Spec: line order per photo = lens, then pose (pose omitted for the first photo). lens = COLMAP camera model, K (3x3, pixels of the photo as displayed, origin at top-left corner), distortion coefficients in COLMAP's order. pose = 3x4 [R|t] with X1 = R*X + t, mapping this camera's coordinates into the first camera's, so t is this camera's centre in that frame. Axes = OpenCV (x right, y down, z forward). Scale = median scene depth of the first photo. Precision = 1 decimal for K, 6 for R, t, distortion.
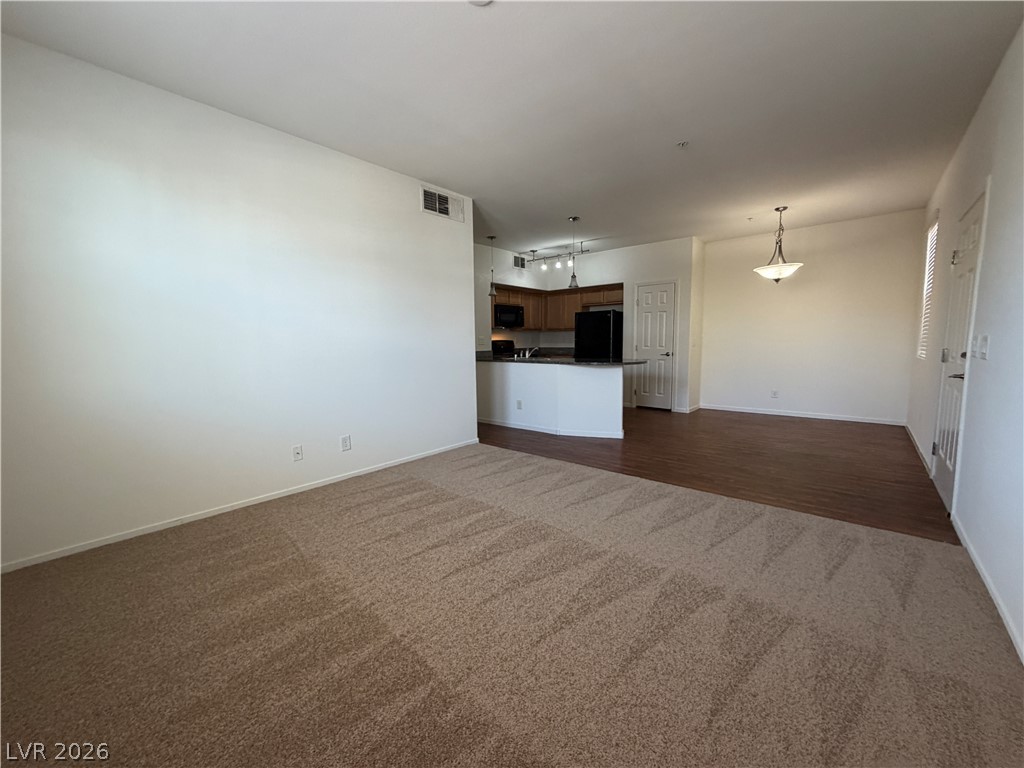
lens RADIAL K [[407.8, 0, 509.1], [0, 407.8, 386.4], [0, 0, 1]] dist [-0.004474, 0.001553]
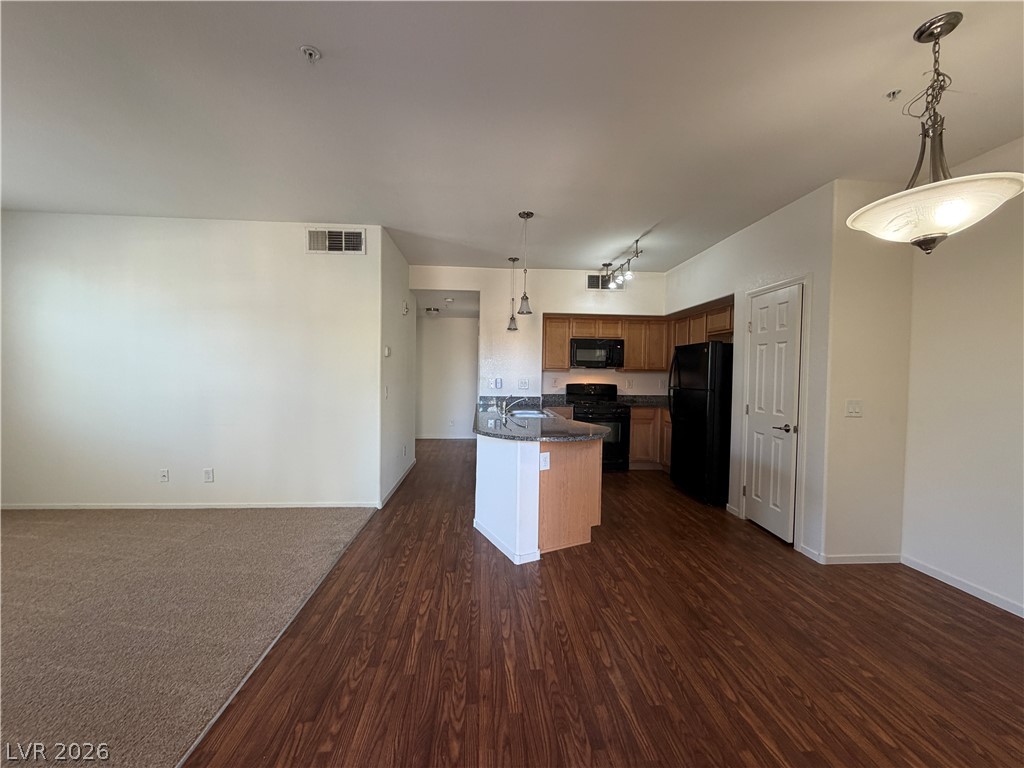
lens RADIAL K [[407.8, 0, 507.7], [0, 407.8, 384.8], [0, 0, 1]] dist [-0.004474, 0.001553]
pose [[0.698758, 0.043605, -0.714028, 0.486339], [-0.102649, 0.993923, -0.039755, -0.074458], [0.707956, 0.101073, 0.698987, 0.401837]]
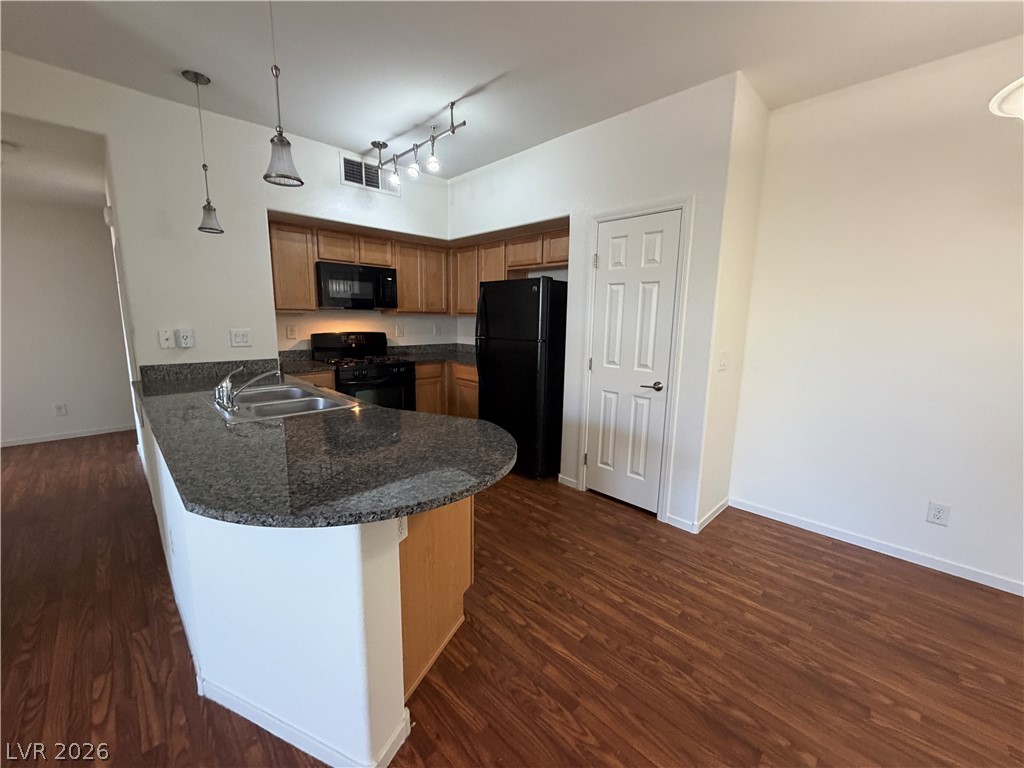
lens RADIAL K [[407.8, 0, 510.5], [0, 407.8, 385.2], [0, 0, 1]] dist [-0.004474, 0.001553]
pose [[0.996149, 0.041871, -0.077035, 0.266452], [-0.037575, 0.997701, 0.056399, -0.095408], [0.079219, -0.053287, 0.995432, 0.559582]]
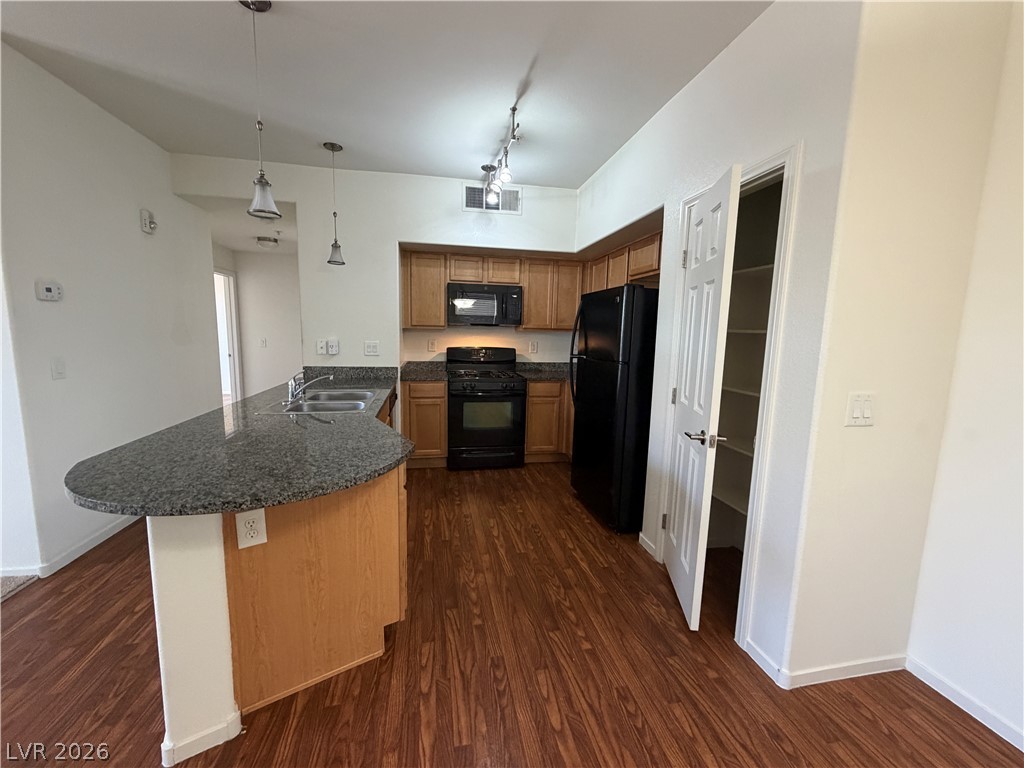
lens RADIAL K [[407.8, 0, 509.7], [0, 407.8, 385.2], [0, 0, 1]] dist [-0.004474, 0.001553]
pose [[0.785252, 0.113065, -0.608766, 0.419242], [-0.102700, 0.993351, 0.052019, -0.109450], [0.610599, 0.021673, 0.791643, 0.666758]]
